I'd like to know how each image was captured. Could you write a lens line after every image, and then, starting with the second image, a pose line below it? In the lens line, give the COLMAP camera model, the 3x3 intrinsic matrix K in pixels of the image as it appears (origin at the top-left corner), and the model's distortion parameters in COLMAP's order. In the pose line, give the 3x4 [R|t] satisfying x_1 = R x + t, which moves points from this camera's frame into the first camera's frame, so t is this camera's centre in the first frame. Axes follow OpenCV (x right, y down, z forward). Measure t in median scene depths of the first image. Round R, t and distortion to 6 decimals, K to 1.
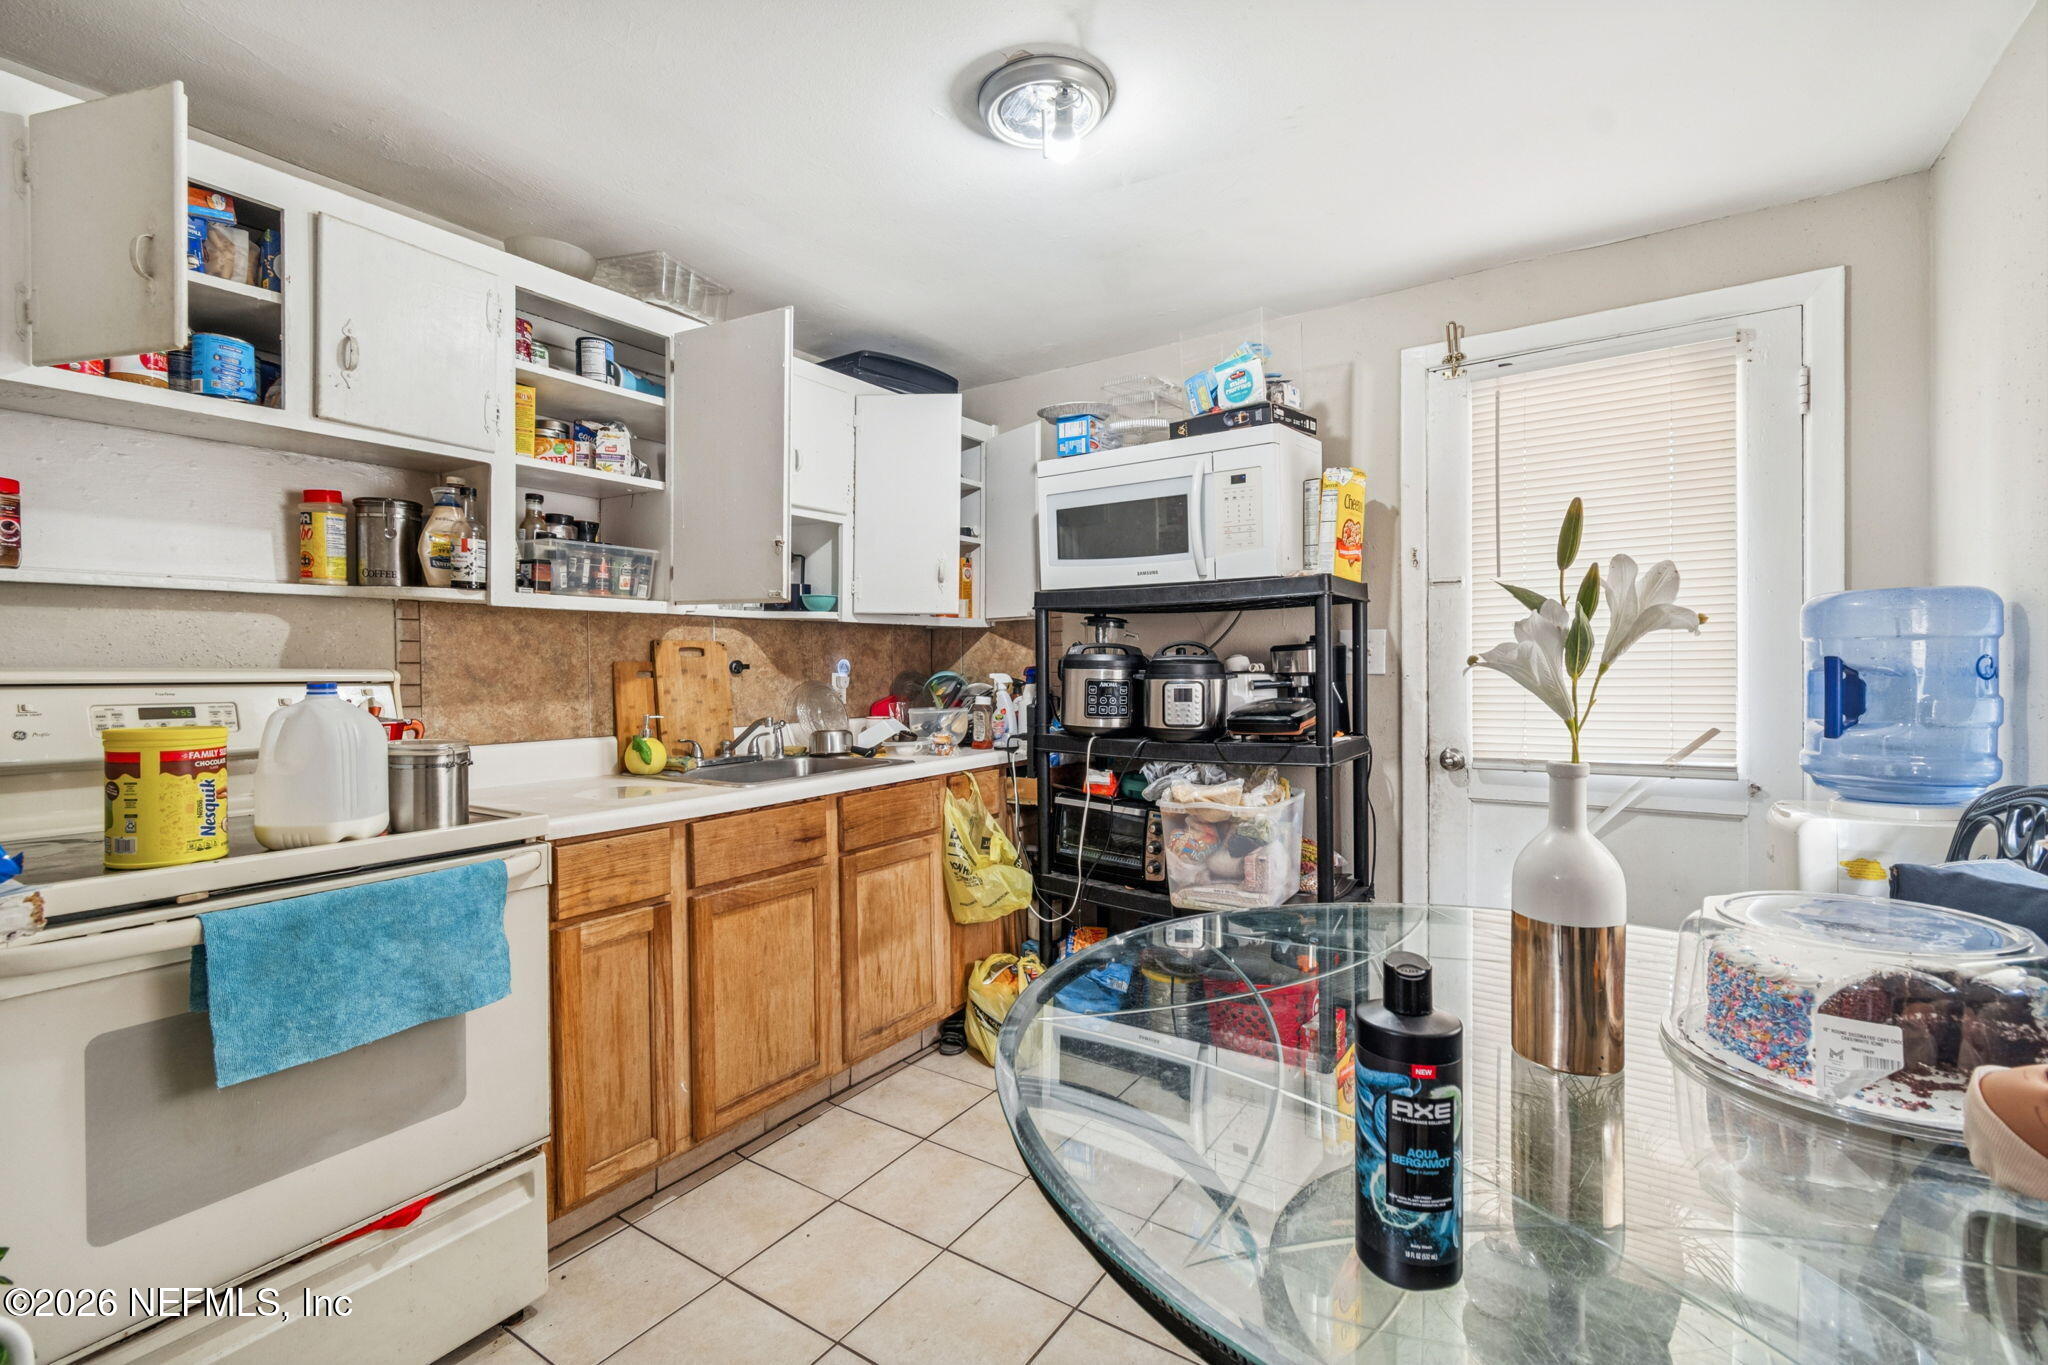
lens RADIAL K [[906.1, 0, 1019.9], [0, 906.1, 673.8], [0, 0, 1]] dist [0.003820, -0.001863]
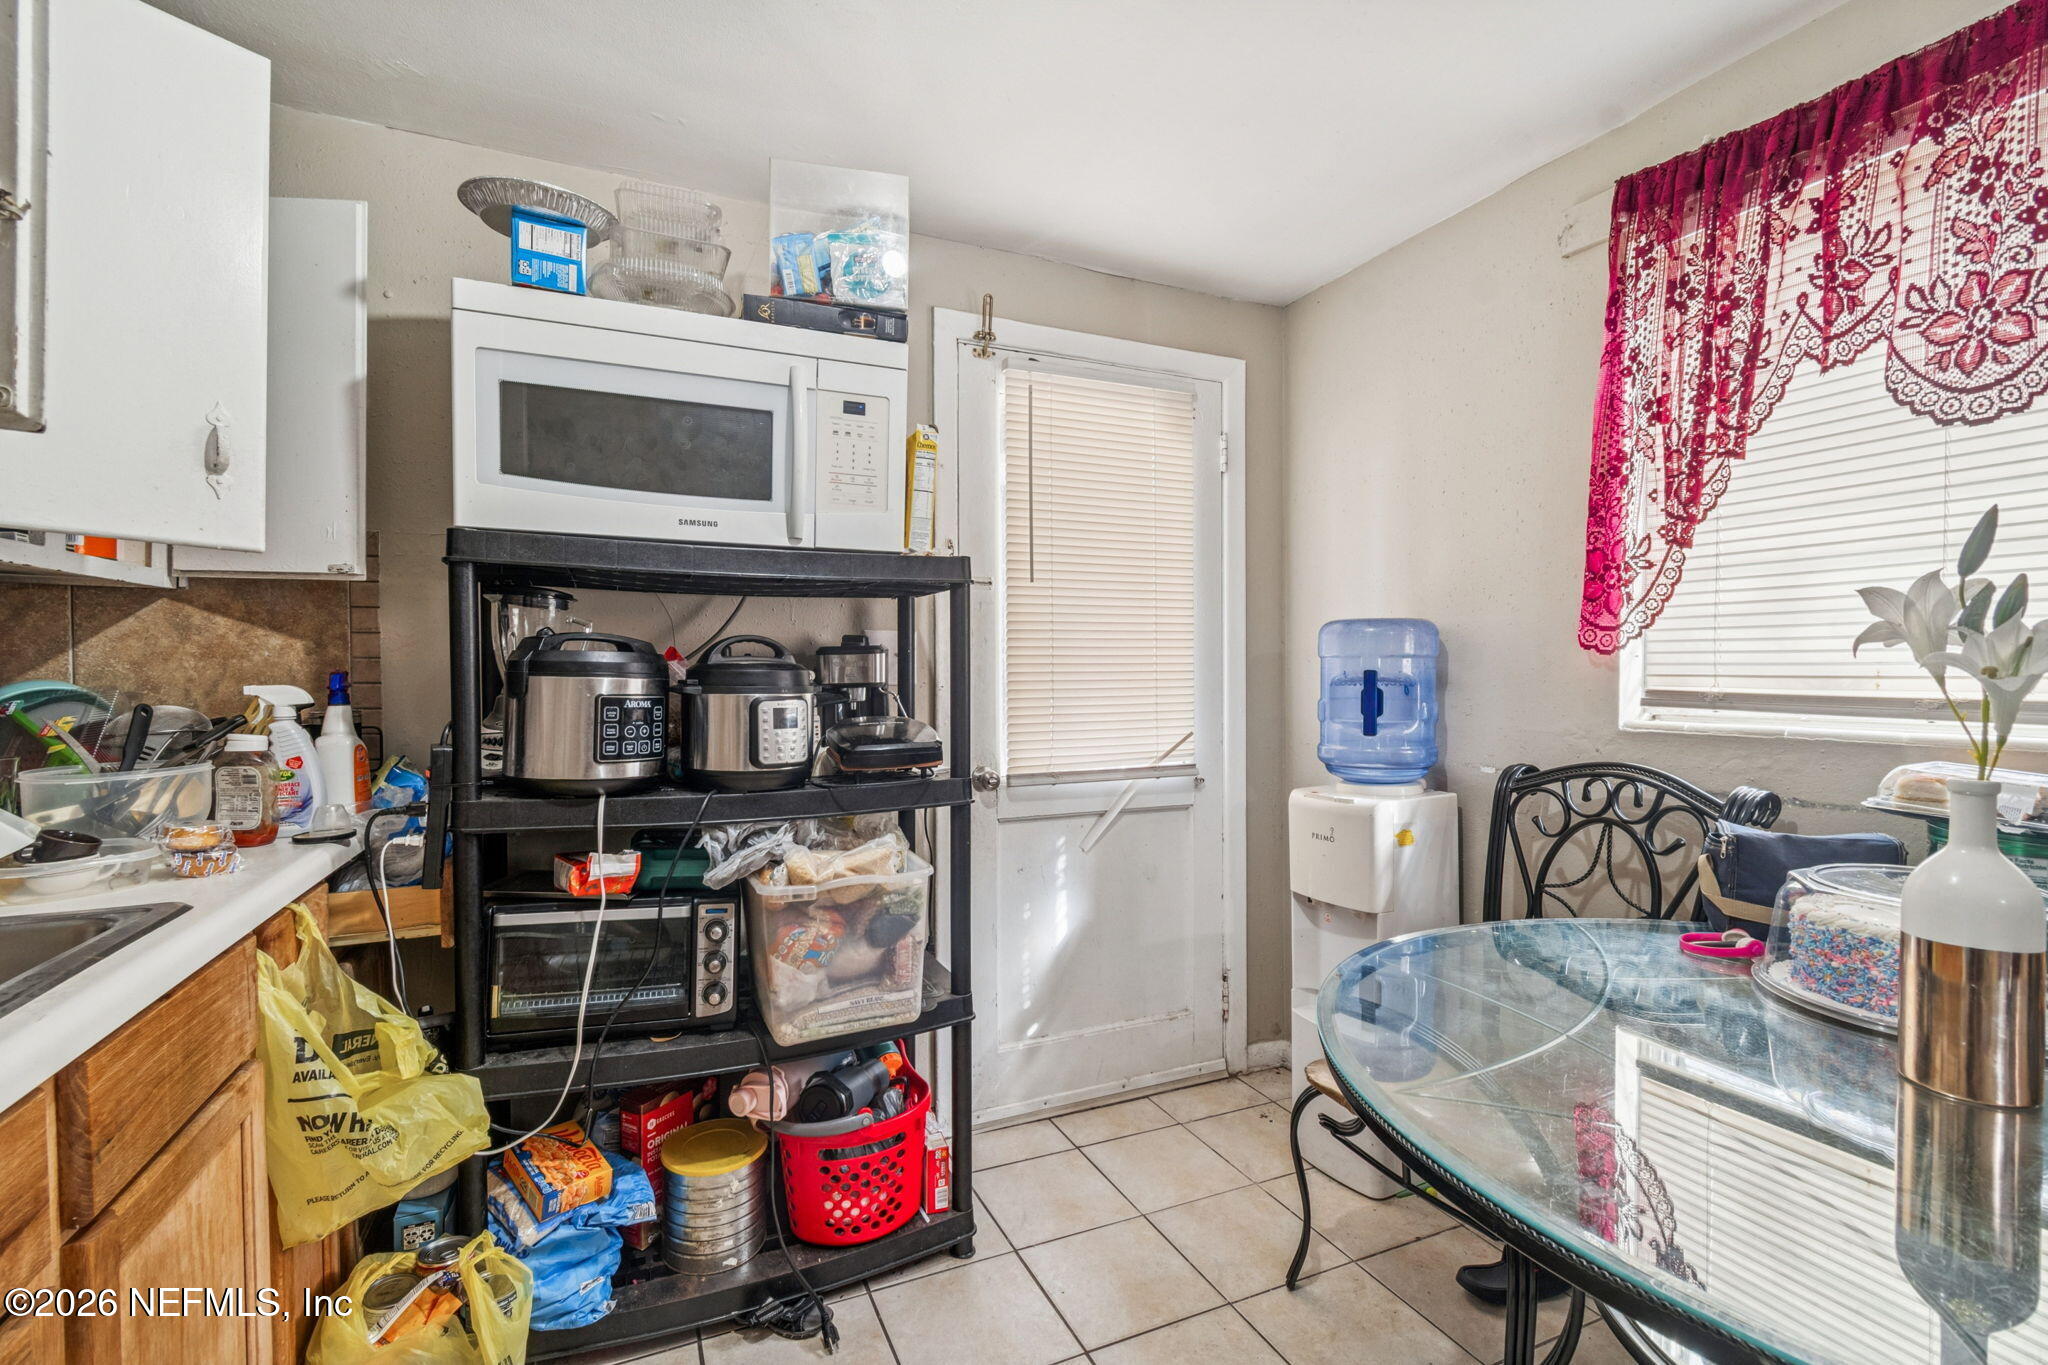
lens RADIAL K [[906.1, 0, 1019.1], [0, 906.1, 689.6], [0, 0, 1]] dist [0.003820, -0.001863]
pose [[0.533424, -0.006375, 0.845824, -0.270925], [0.000709, 0.999975, 0.007090, -0.001231], [-0.845848, -0.003183, 0.533415, 0.488929]]
